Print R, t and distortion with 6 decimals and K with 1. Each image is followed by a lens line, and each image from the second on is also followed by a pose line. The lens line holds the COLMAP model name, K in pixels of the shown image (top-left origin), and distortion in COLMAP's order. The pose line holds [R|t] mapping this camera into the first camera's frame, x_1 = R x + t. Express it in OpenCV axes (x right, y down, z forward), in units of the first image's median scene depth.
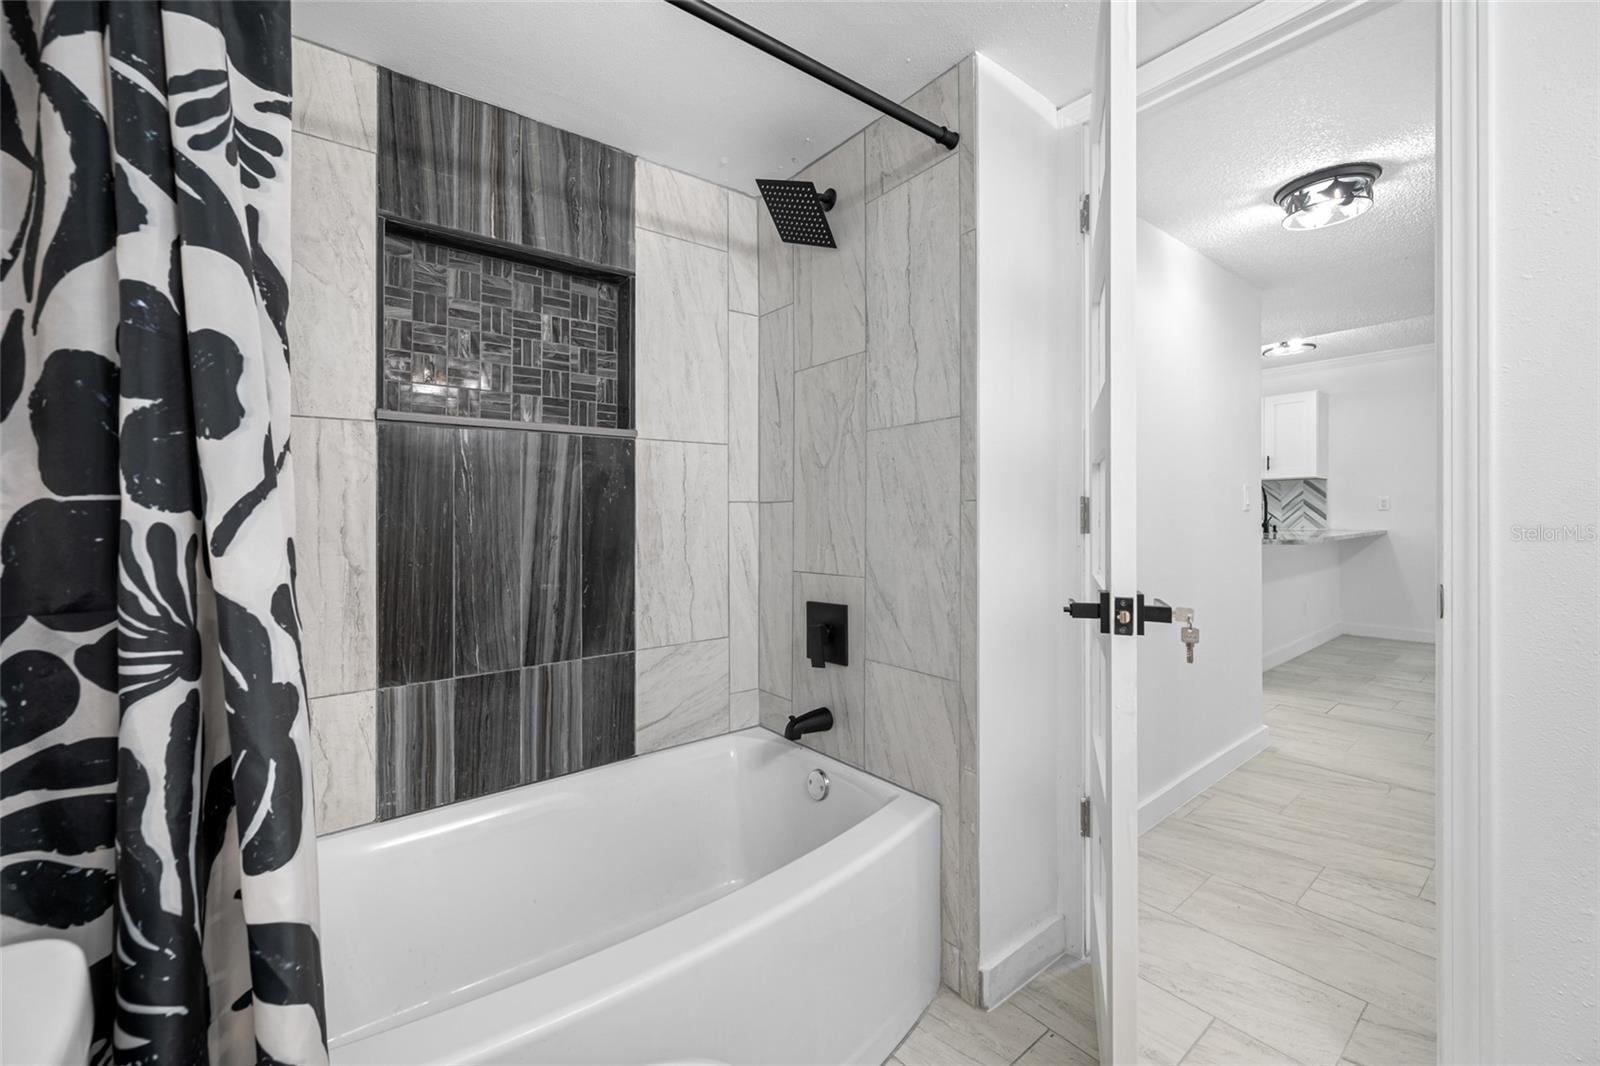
lens RADIAL K [[629.8, 0, 784.4], [0, 629.8, 527.6], [0, 0, 1]] dist [-0.006366, 0.000476]
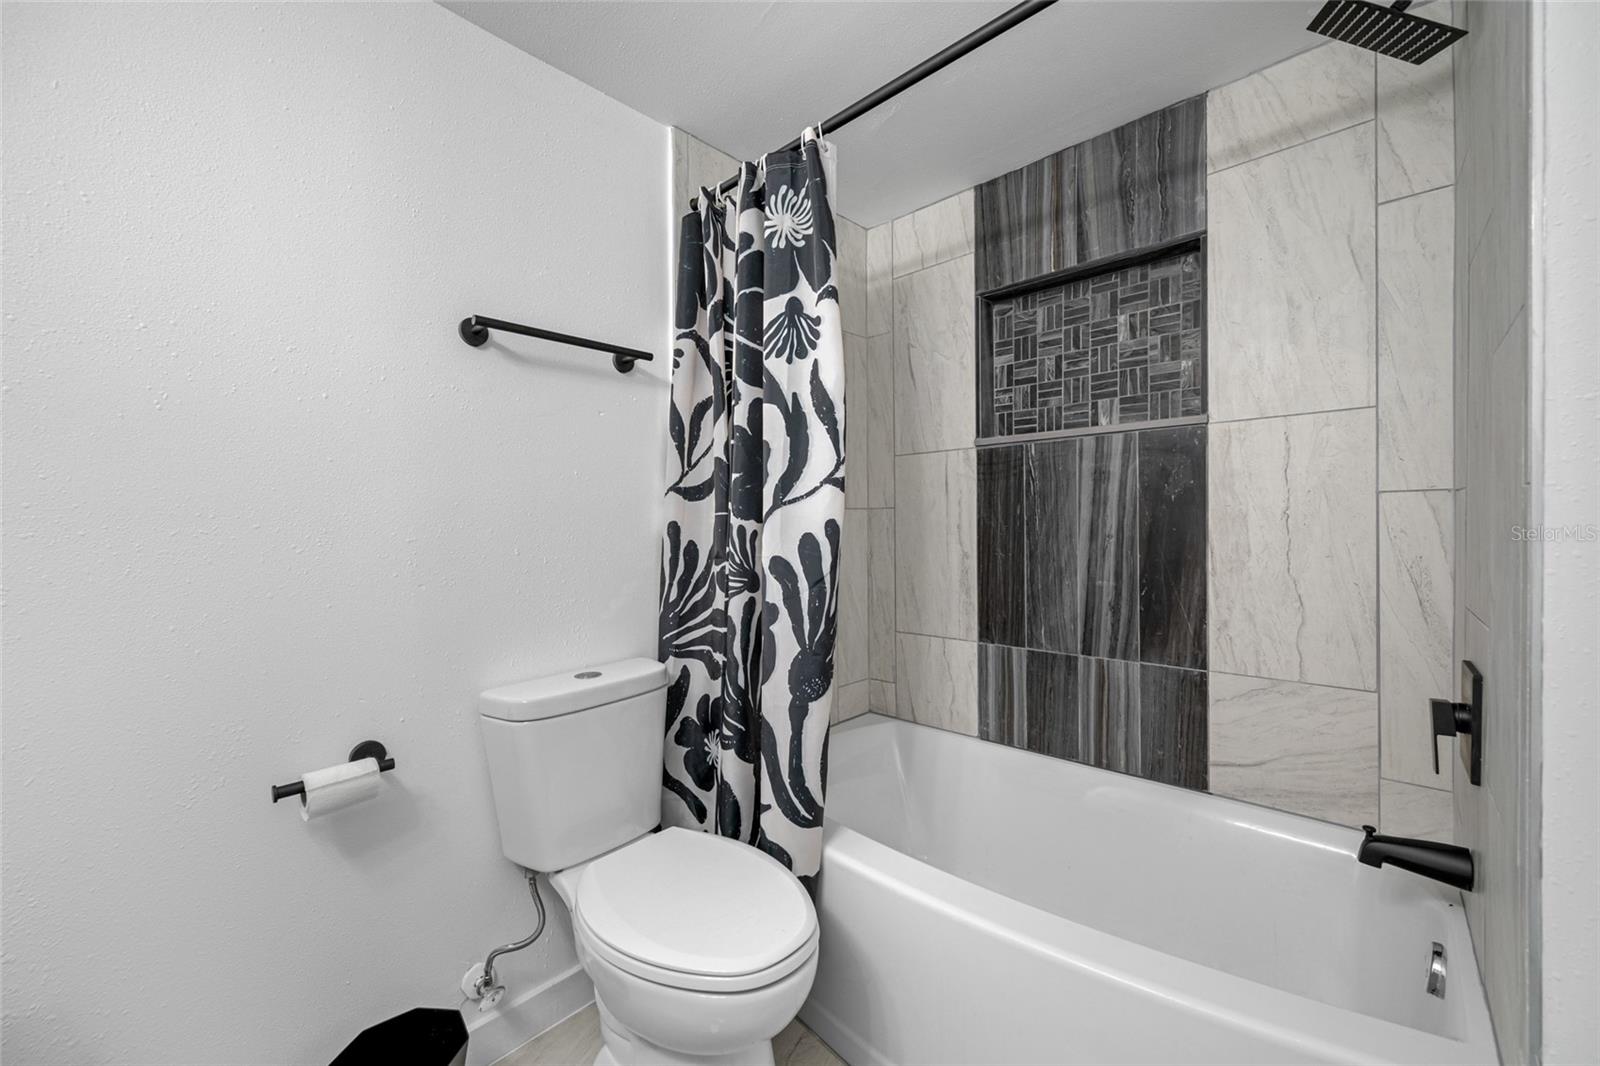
lens RADIAL K [[629.8, 0, 789.3], [0, 629.8, 533.4], [0, 0, 1]] dist [-0.006366, 0.000476]
pose [[0.157177, 0.027591, -0.987185, 0.572426], [-0.002699, 0.999618, 0.027509, -0.016165], [0.987567, -0.001659, 0.157192, 0.332924]]
